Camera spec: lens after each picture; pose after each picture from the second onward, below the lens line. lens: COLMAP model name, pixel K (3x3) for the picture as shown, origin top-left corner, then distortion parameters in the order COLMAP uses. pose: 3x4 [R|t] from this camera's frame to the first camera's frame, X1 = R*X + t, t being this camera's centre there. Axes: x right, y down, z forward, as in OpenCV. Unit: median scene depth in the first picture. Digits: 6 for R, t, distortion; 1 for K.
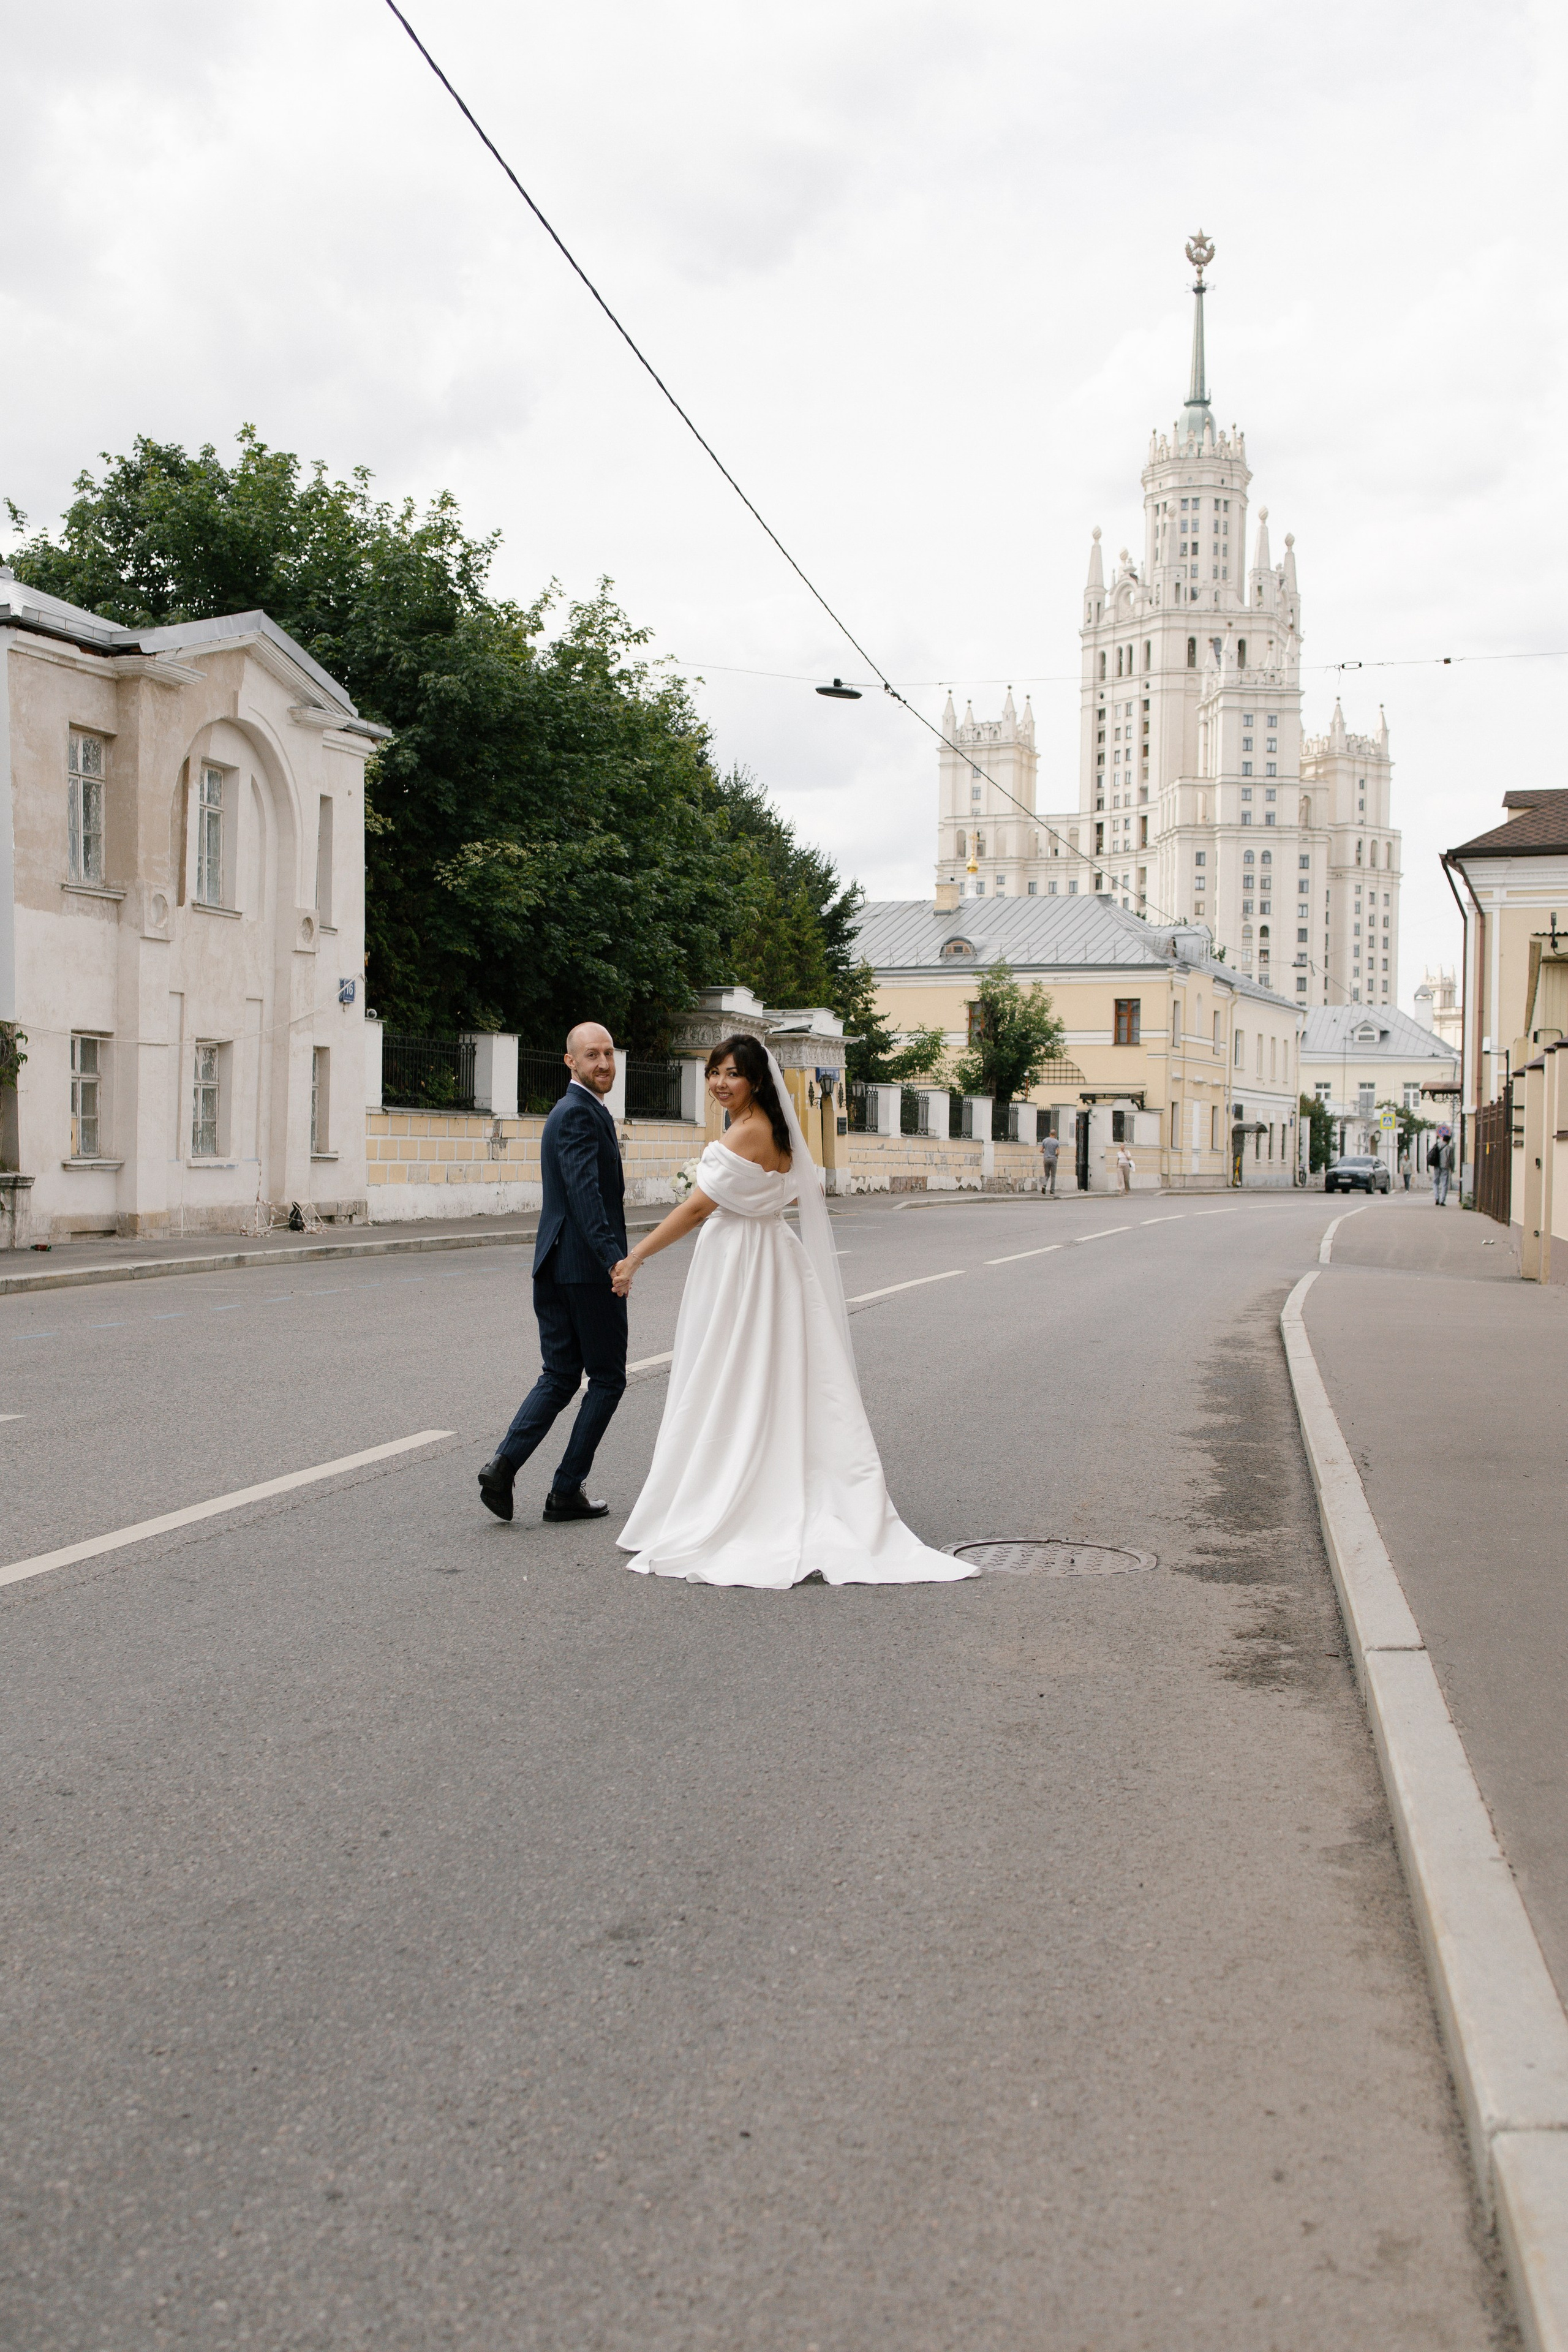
lens RADIAL K [[2317.7, 0, 785.0], [0, 2317.7, 1170.7], [0, 0, 1]] dist [0.017314, -0.001141]
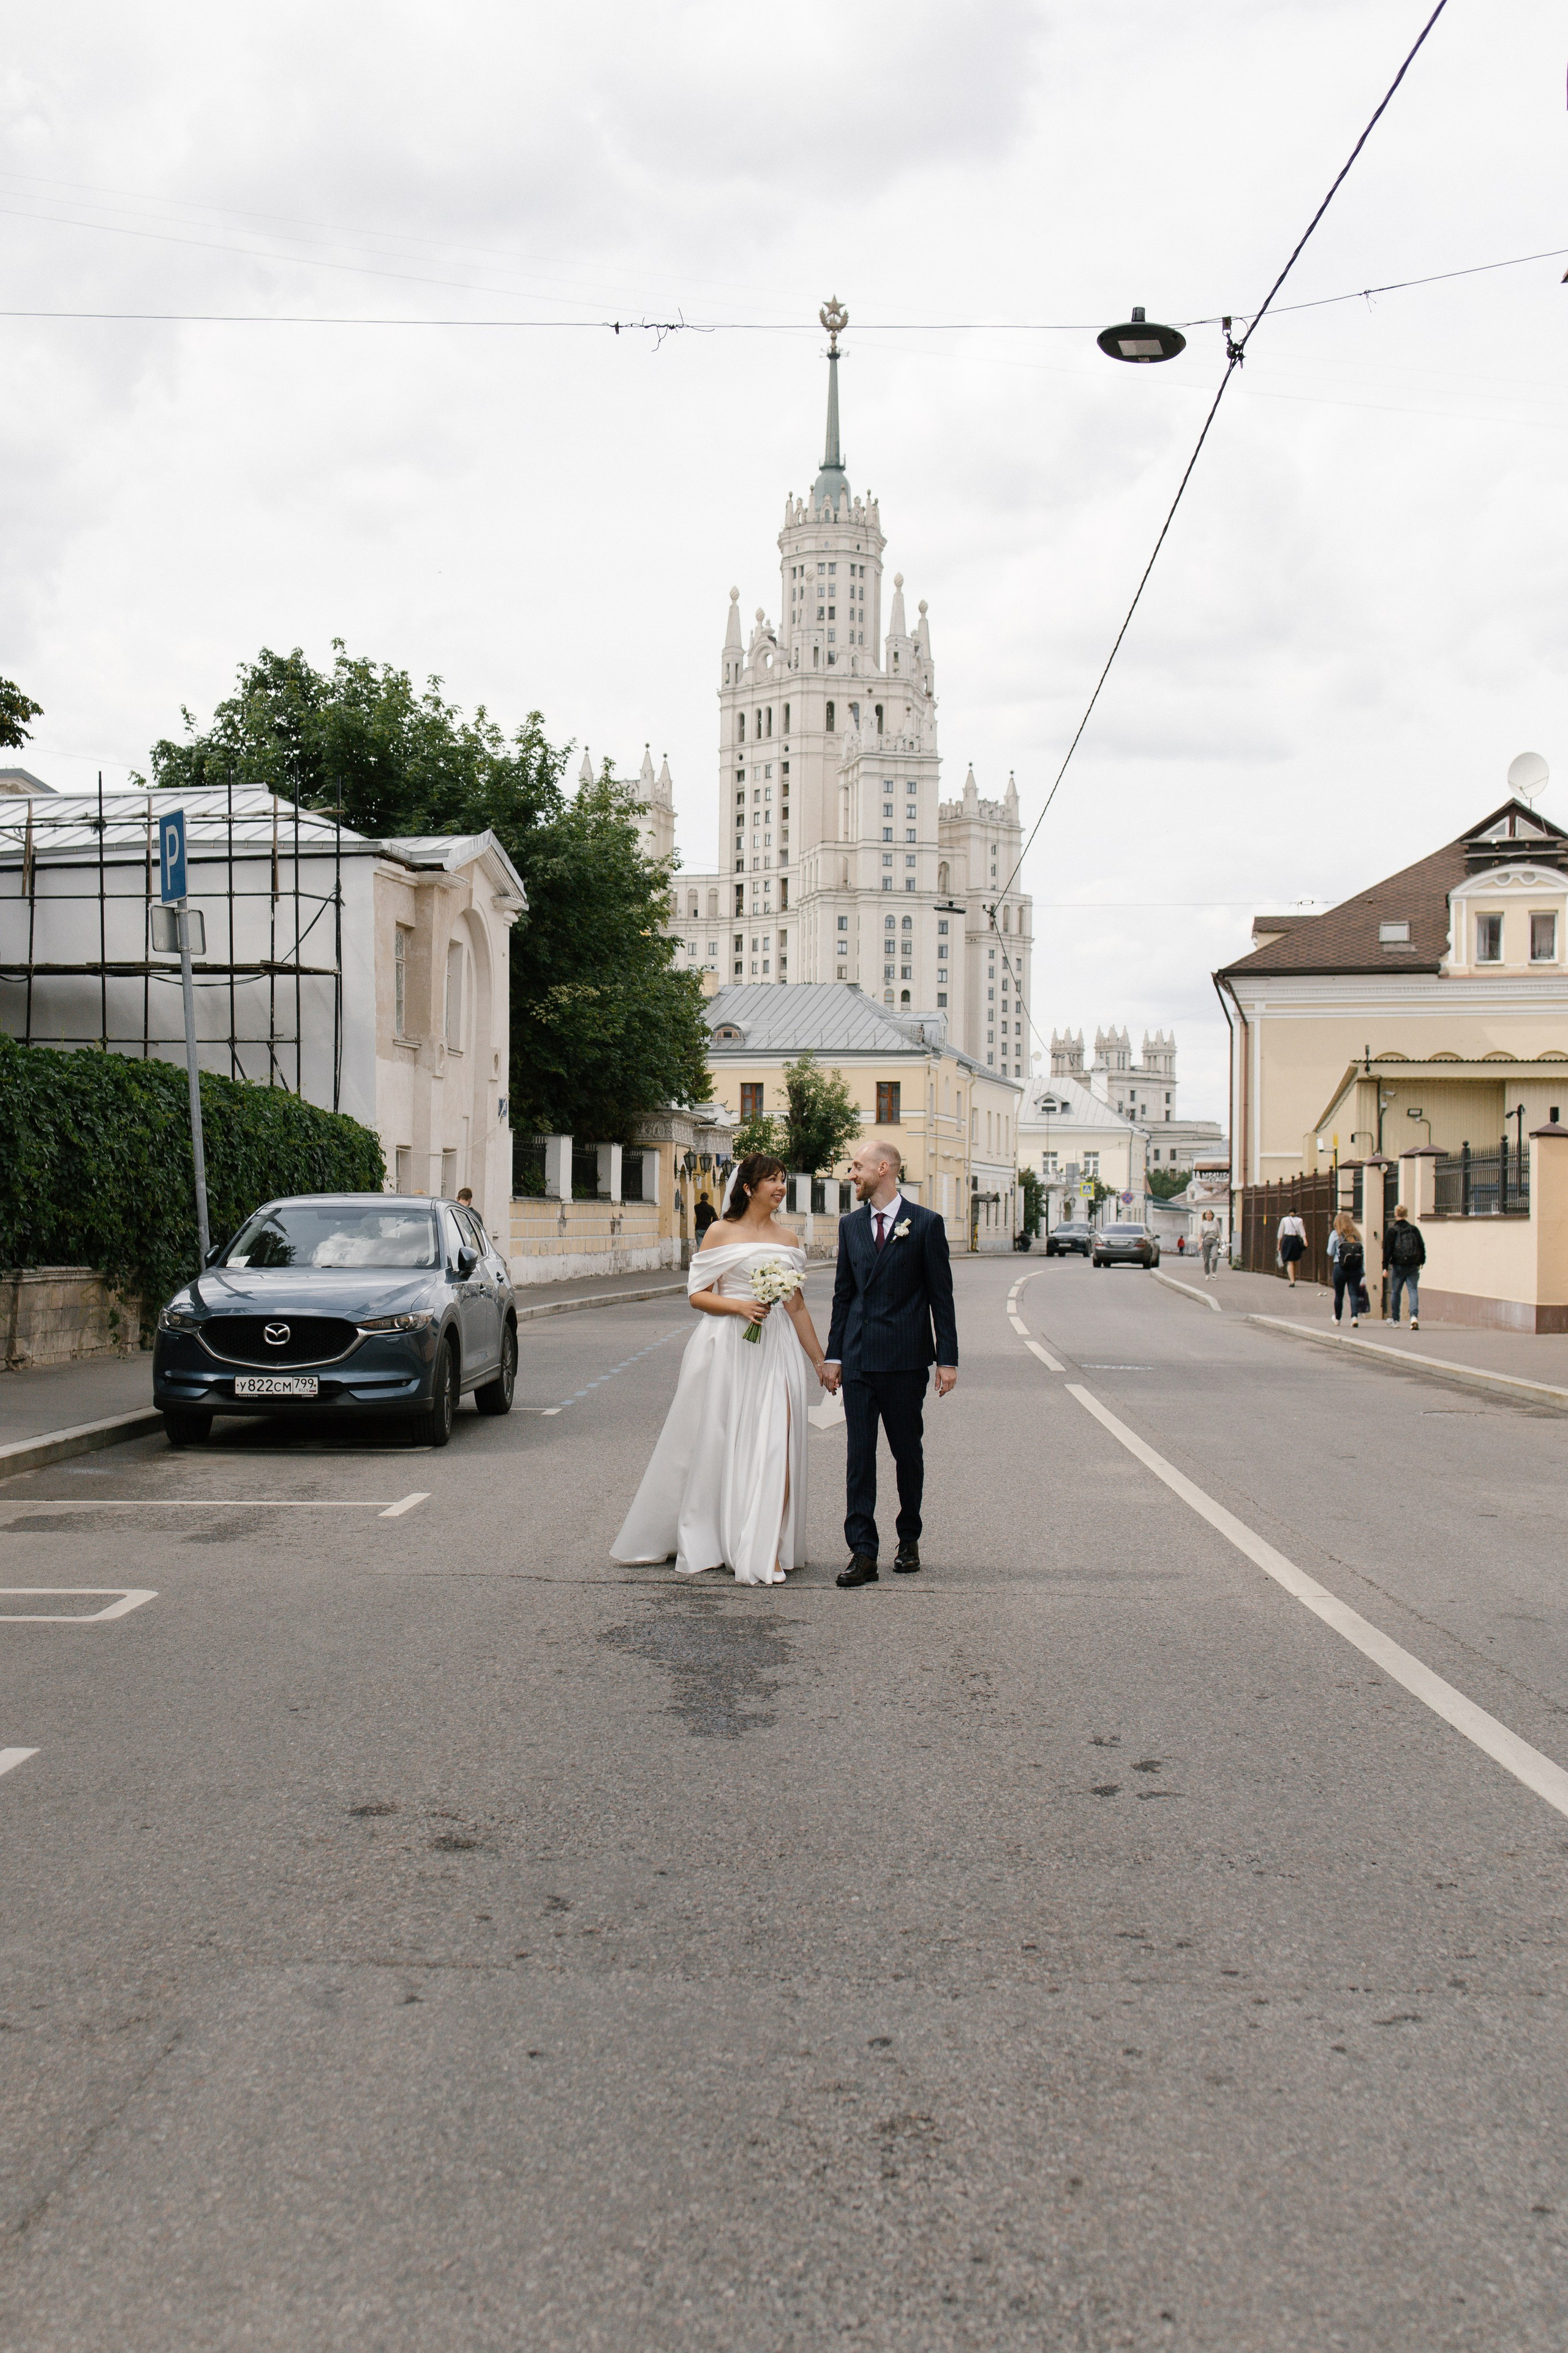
lens RADIAL K [[2407.8, 0, 754.0], [0, 2407.8, 1198.8], [0, 0, 1]] dist [0.014478, -0.004664]
pose [[0.988673, -0.003516, 0.150045, -0.070062], [0.005764, 0.999878, -0.014550, -0.001765], [-0.149975, 0.015250, 0.988572, -0.096459]]
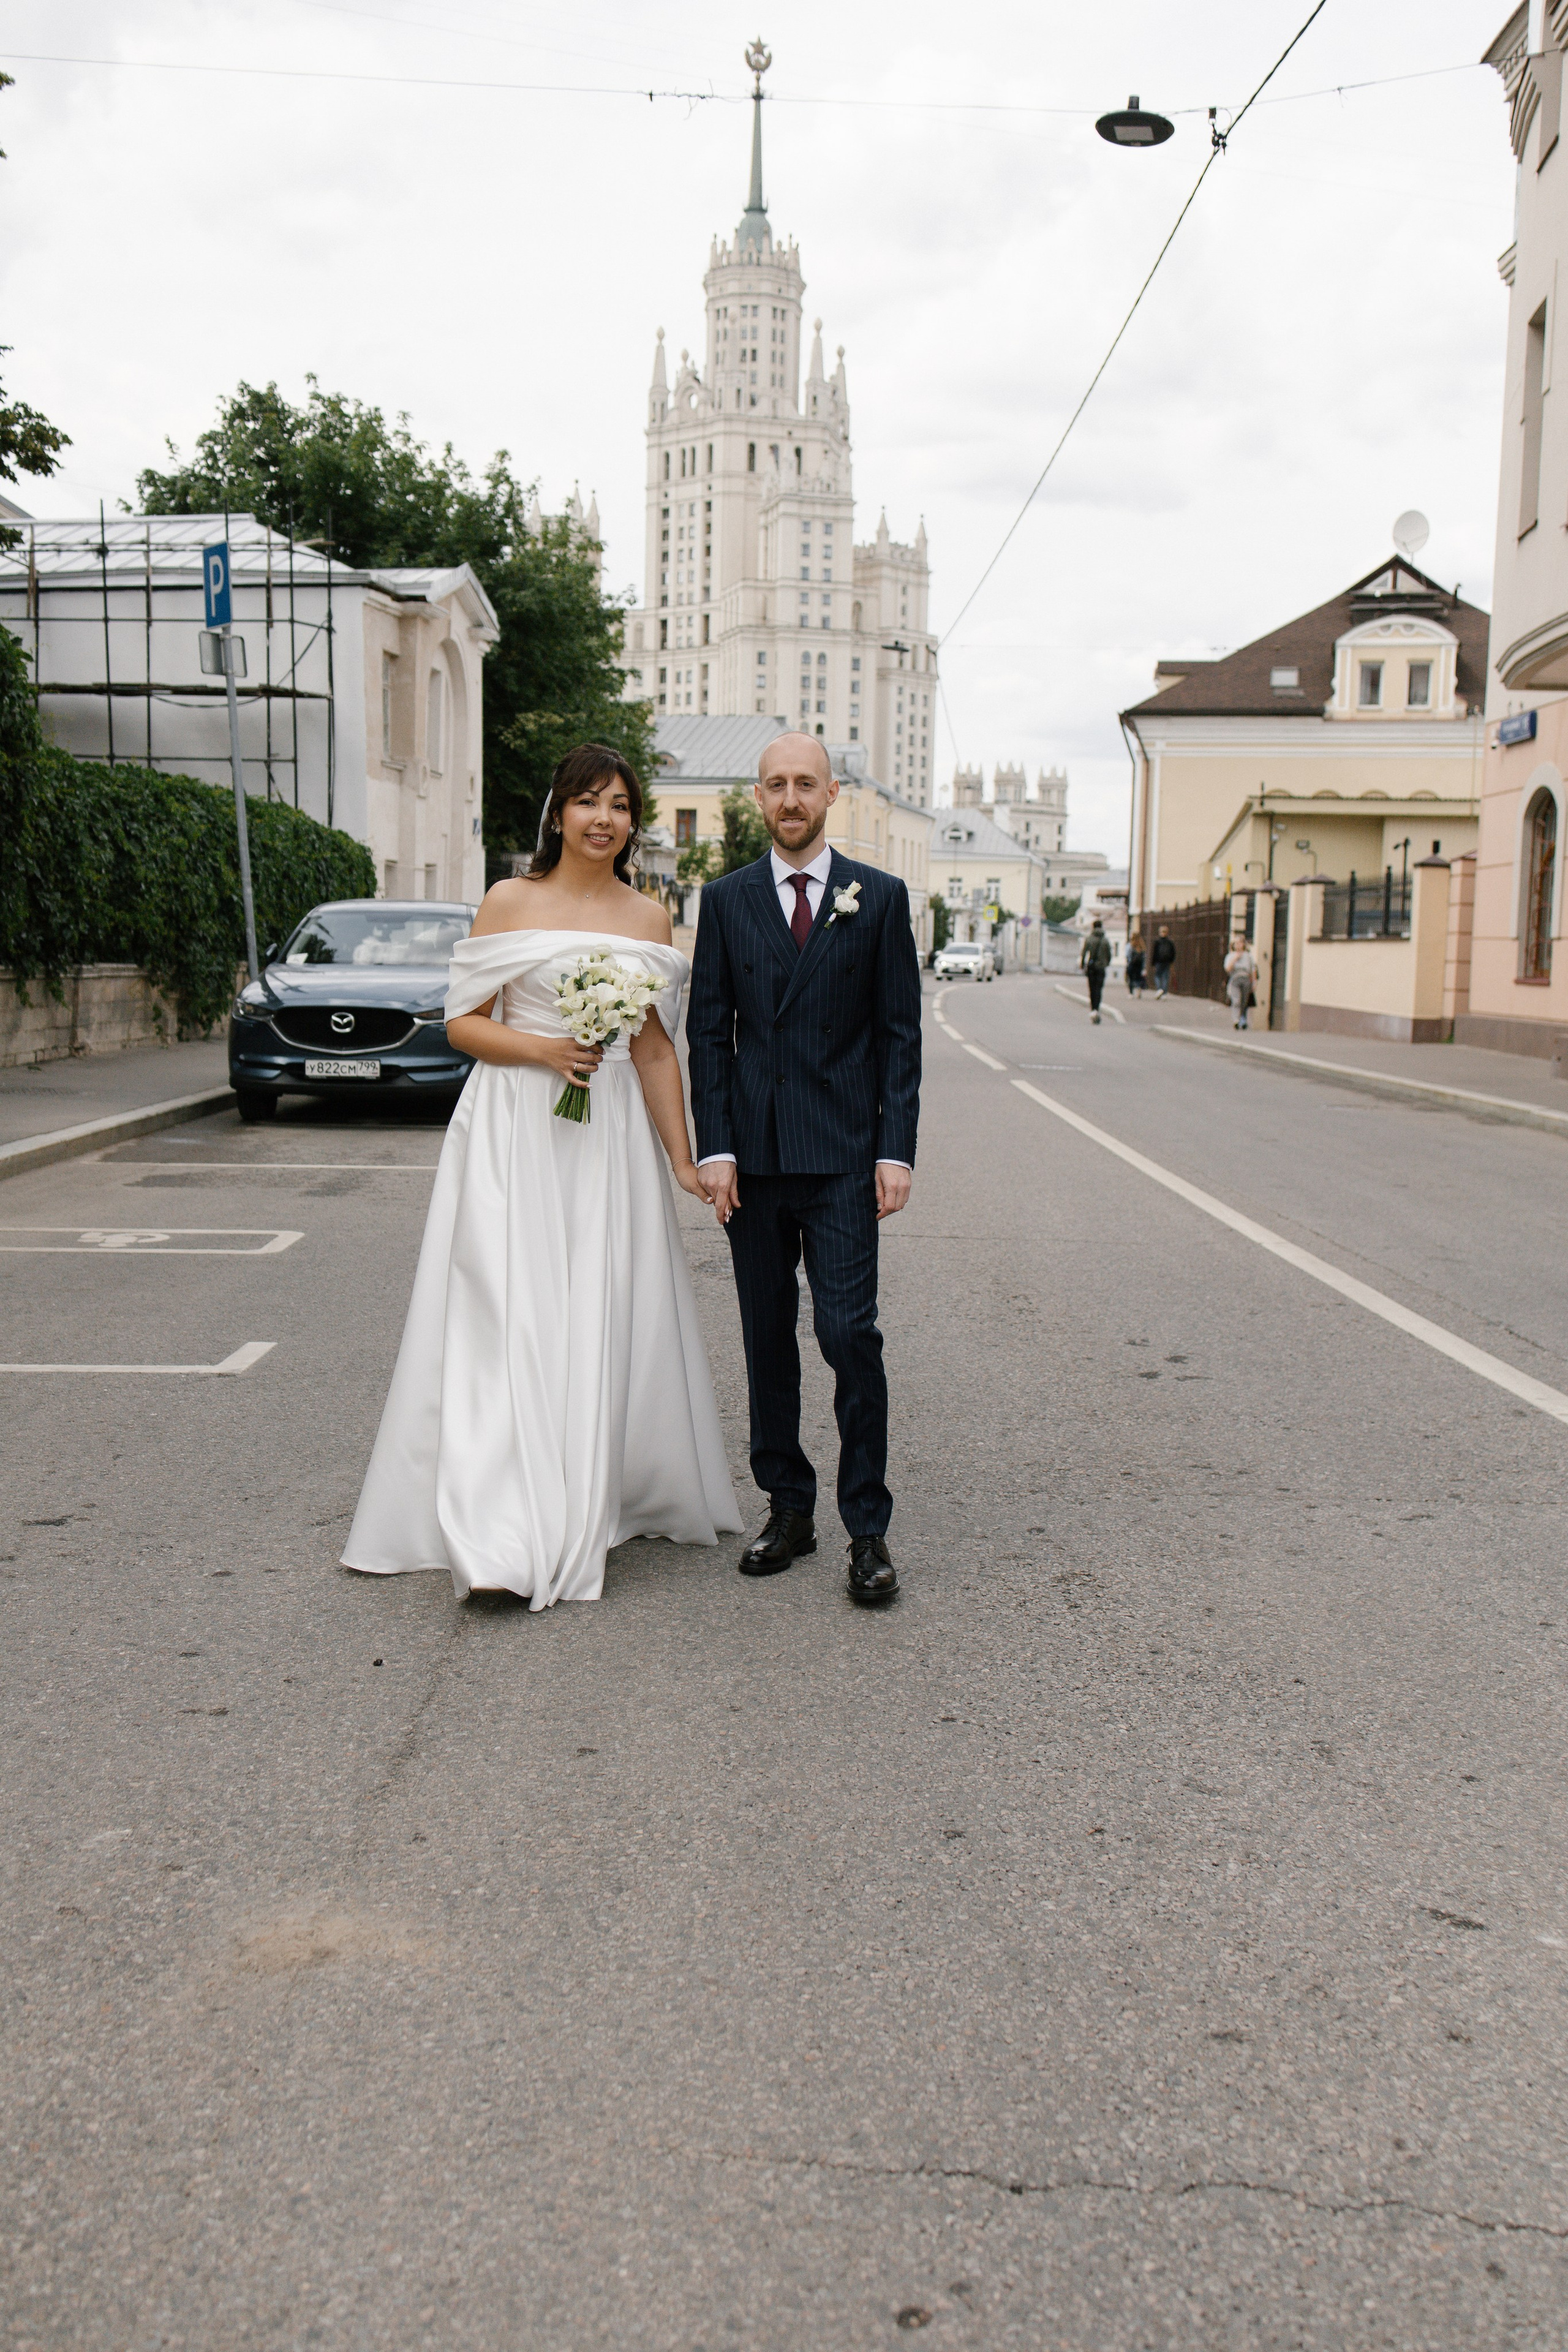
lens RADIAL K [[2225.3, 0, 795.4], [0, 2225.3, 1179.8], [0, 0, 1]] dist [0.007742, 0.001621]
pose [[0.978995, -0.014089, 0.203399, -0.076922], [-0.006794, 0.994802, 0.101606, -0.000918], [-0.203773, -0.100853, 0.973810, -0.102569]]
